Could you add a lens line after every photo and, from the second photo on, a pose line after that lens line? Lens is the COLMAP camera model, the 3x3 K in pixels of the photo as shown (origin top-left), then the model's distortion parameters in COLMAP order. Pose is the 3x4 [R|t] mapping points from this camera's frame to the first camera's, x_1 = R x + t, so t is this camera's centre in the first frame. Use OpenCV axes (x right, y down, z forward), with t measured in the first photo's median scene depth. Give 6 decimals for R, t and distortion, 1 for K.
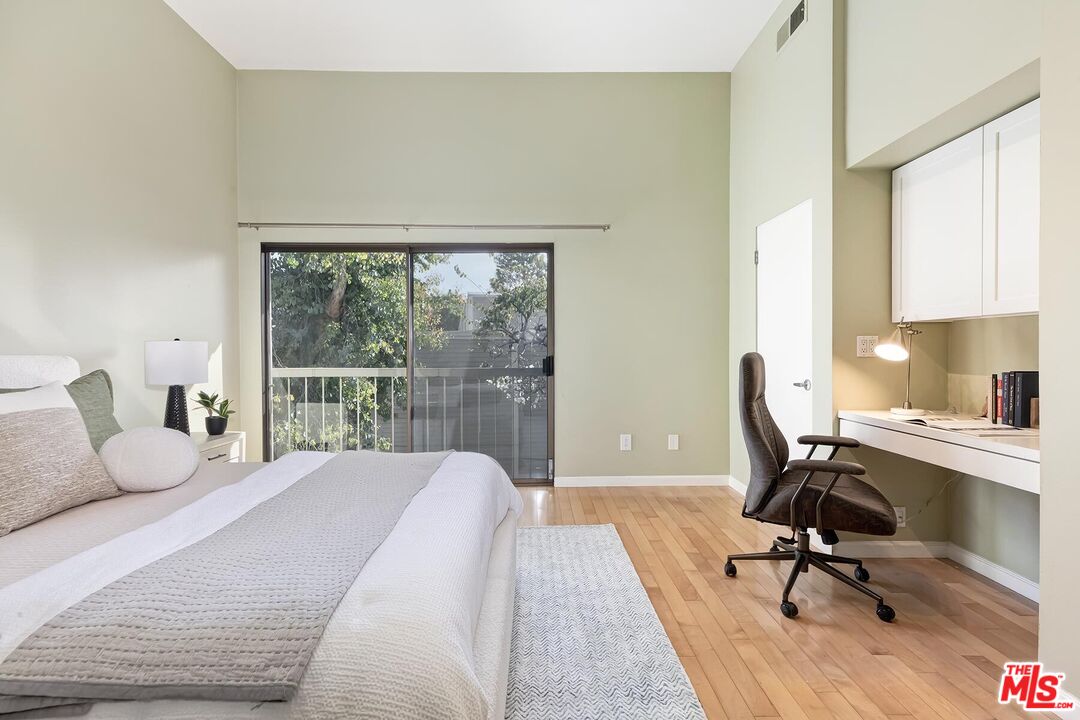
lens RADIAL K [[492.4, 0, 537.9], [0, 492.4, 352.9], [0, 0, 1]] dist [0.007457, -0.002009]
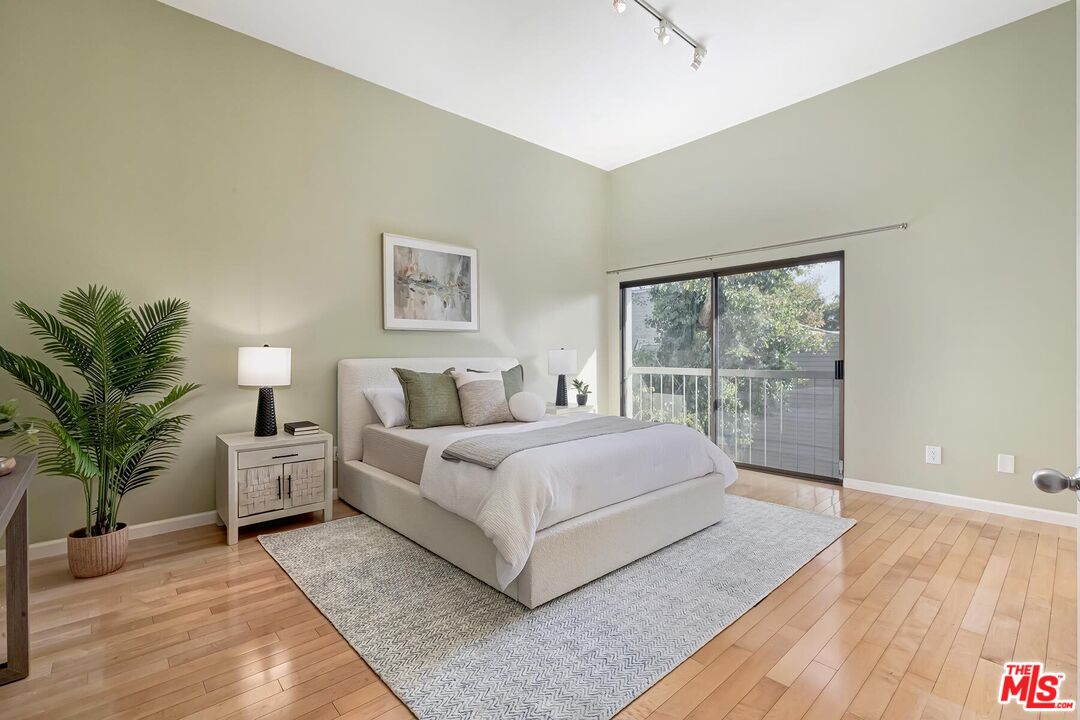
lens RADIAL K [[492.4, 0, 541.5], [0, 492.4, 355.5], [0, 0, 1]] dist [0.007457, -0.002009]
pose [[0.661252, 0.001813, -0.750161, 0.577730], [-0.002324, 0.999997, 0.000368, -0.003762], [0.750160, 0.001500, 0.661255, -0.234666]]
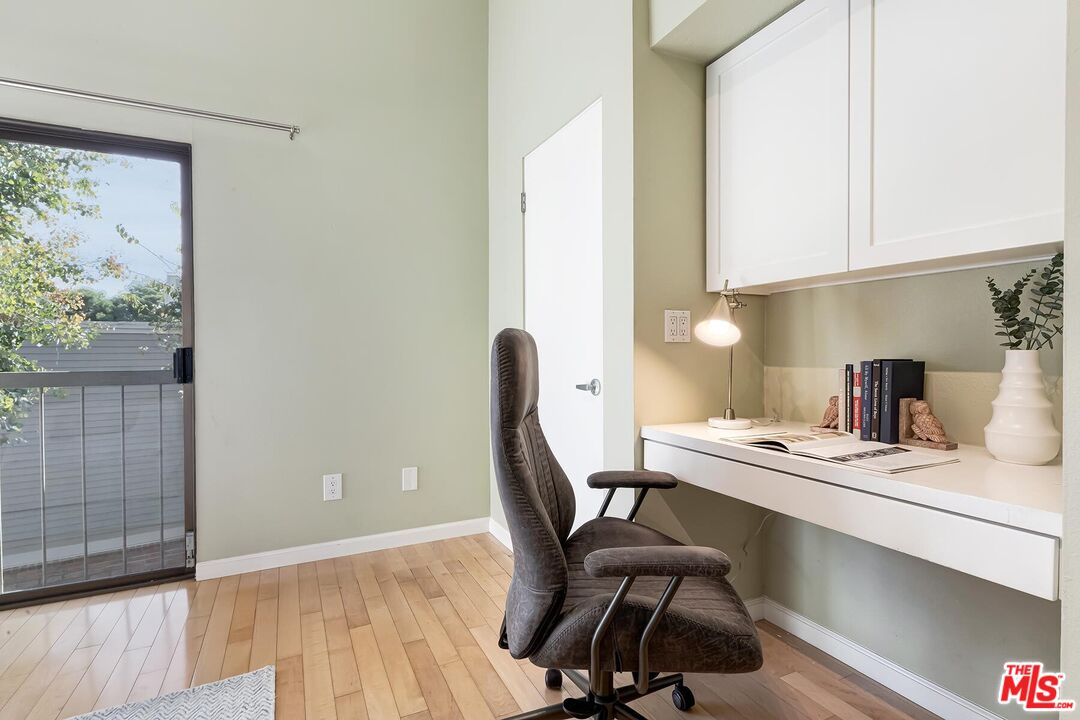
lens RADIAL K [[518.2, 0, 524.2], [0, 518.2, 360.6], [0, 0, 1]] dist [0.002237, -0.000350]
pose [[0.914038, -0.006839, 0.405570, 0.202723], [0.003626, 0.999956, 0.008689, 0.025684], [-0.405611, -0.006471, 0.914023, 0.456912]]
